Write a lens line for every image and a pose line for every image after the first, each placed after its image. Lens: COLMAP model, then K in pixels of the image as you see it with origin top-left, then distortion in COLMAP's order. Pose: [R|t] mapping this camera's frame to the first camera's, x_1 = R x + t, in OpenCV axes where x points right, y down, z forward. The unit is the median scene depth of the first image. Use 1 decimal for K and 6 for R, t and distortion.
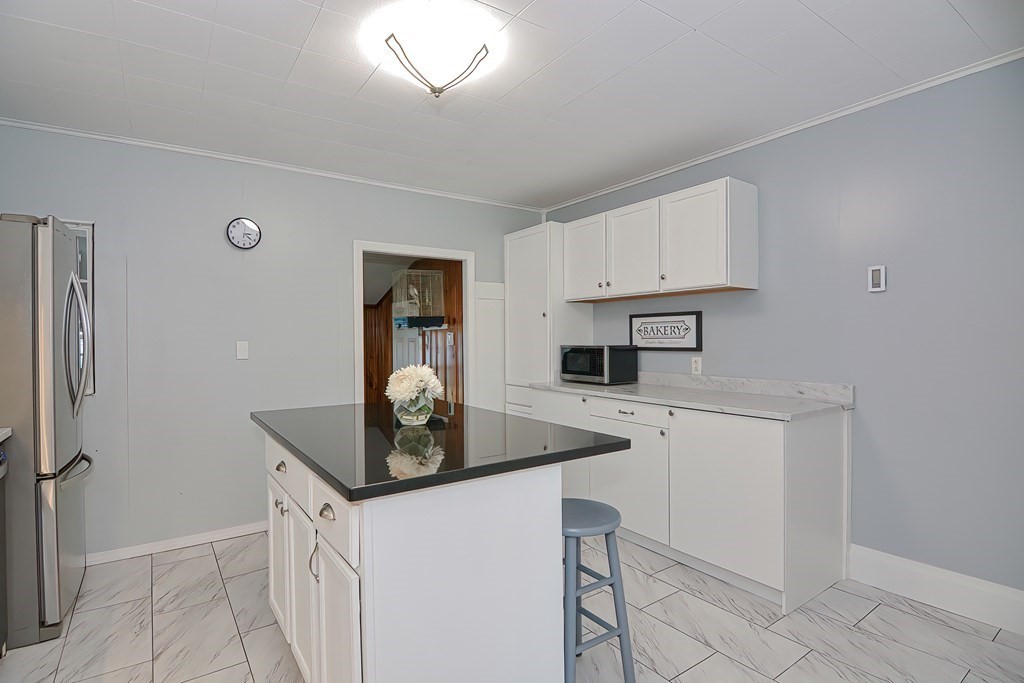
lens RADIAL K [[505.2, 0, 507.3], [0, 505.2, 341.1], [0, 0, 1]] dist [-0.012480, -0.001150]
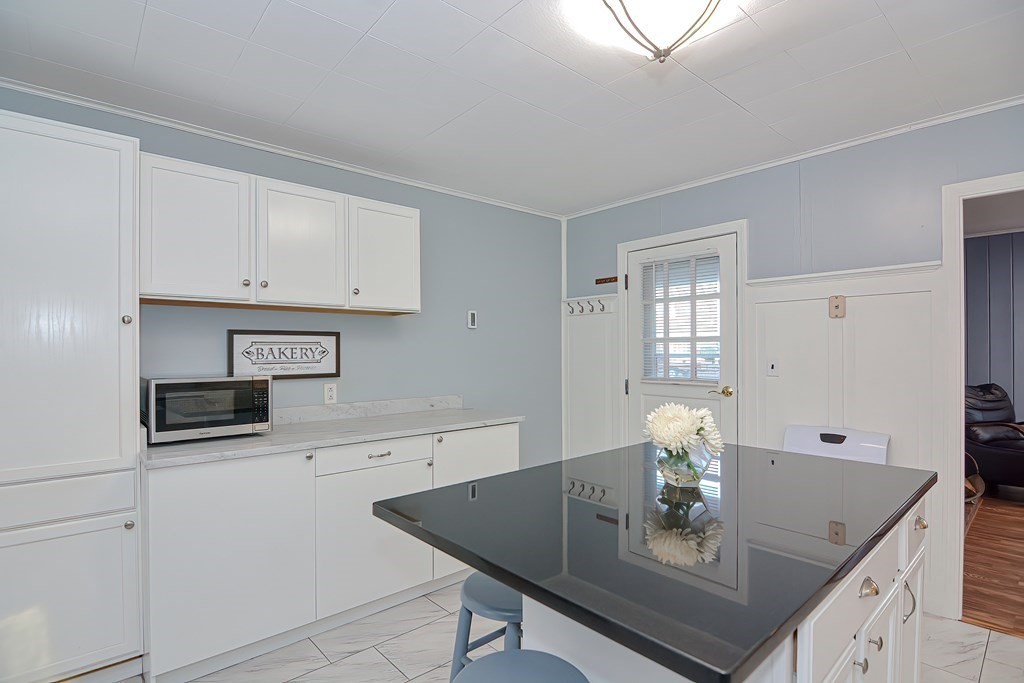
lens RADIAL K [[505.2, 0, 507.3], [0, 505.2, 341.1], [0, 0, 1]] dist [-0.012480, -0.001150]
pose [[-0.127254, 0.025103, 0.991552, -0.540292], [0.008667, 0.999670, -0.024197, -0.018924], [-0.991832, 0.005515, -0.127429, 0.804929]]
